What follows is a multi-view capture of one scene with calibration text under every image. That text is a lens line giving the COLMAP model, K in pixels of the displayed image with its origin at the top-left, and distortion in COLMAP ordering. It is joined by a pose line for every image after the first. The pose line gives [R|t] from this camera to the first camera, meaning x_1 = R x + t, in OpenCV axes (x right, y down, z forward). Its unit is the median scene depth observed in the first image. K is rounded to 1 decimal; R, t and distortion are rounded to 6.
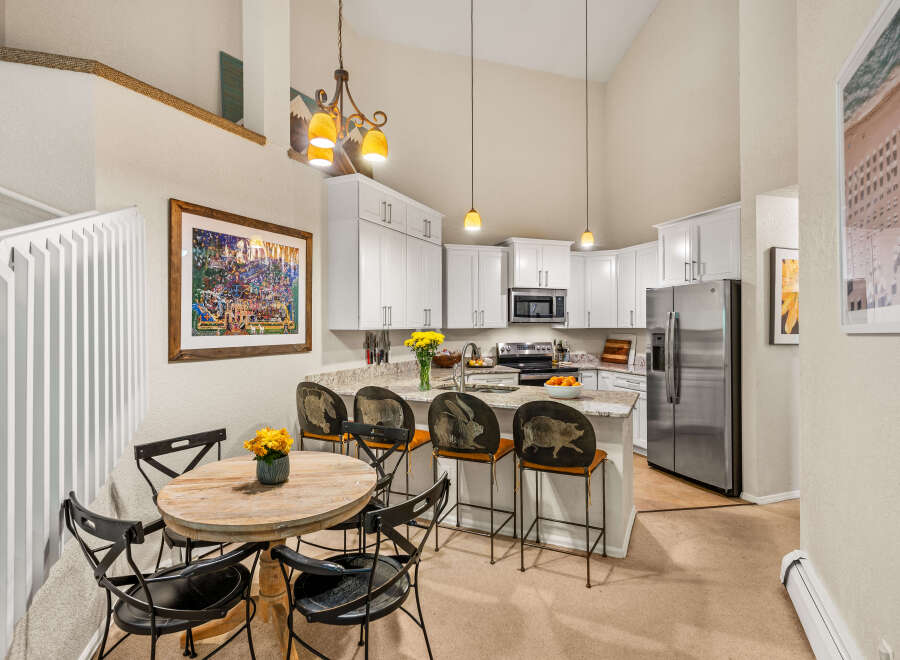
lens RADIAL K [[482.1, 0, 450.0], [0, 482.1, 330.0], [0, 0, 1]] dist [0.001990, 0.001015]
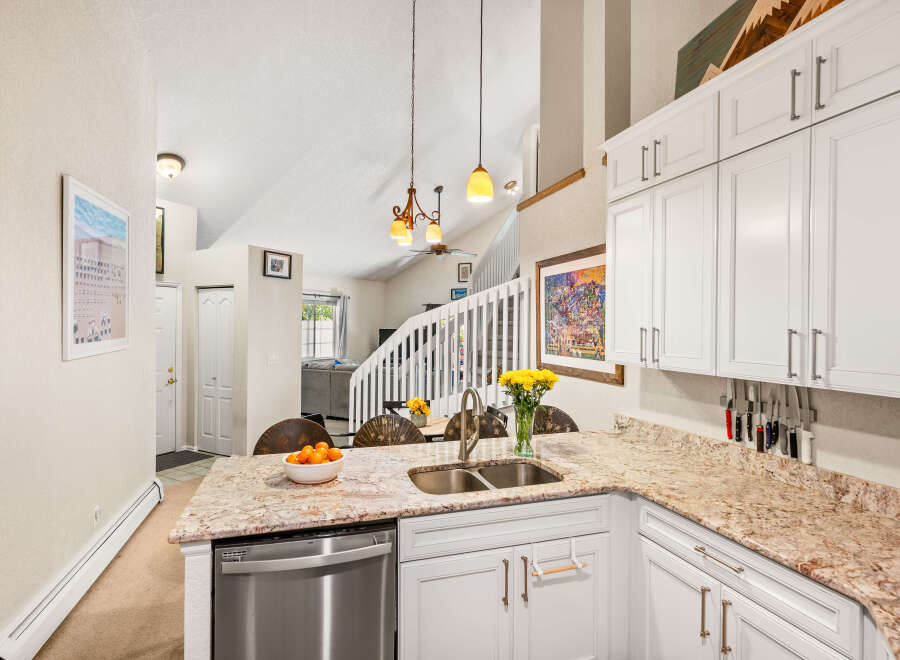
lens RADIAL K [[482.1, 0, 450.0], [0, 482.1, 330.0], [0, 0, 1]] dist [0.001990, 0.001015]
pose [[-0.739489, 0.003084, -0.673161, 0.420014], [-0.011285, 0.999792, 0.016978, -0.052689], [0.673074, 0.020152, -0.739301, 1.255940]]
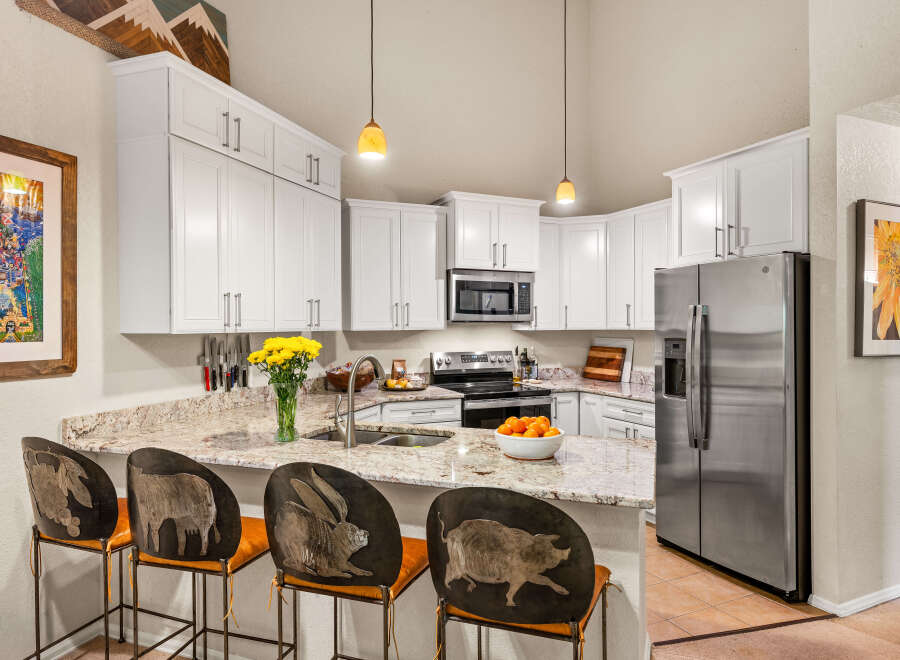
lens RADIAL K [[592.6, 0, 449.7], [0, 592.6, 333.2], [0, 0, 1]] dist [0.004405, 0.001294]
pose [[0.995353, -0.000738, 0.096293, 0.062064], [0.000461, 0.999996, 0.002904, -0.002488], [-0.096295, -0.002846, 0.995349, 0.258760]]
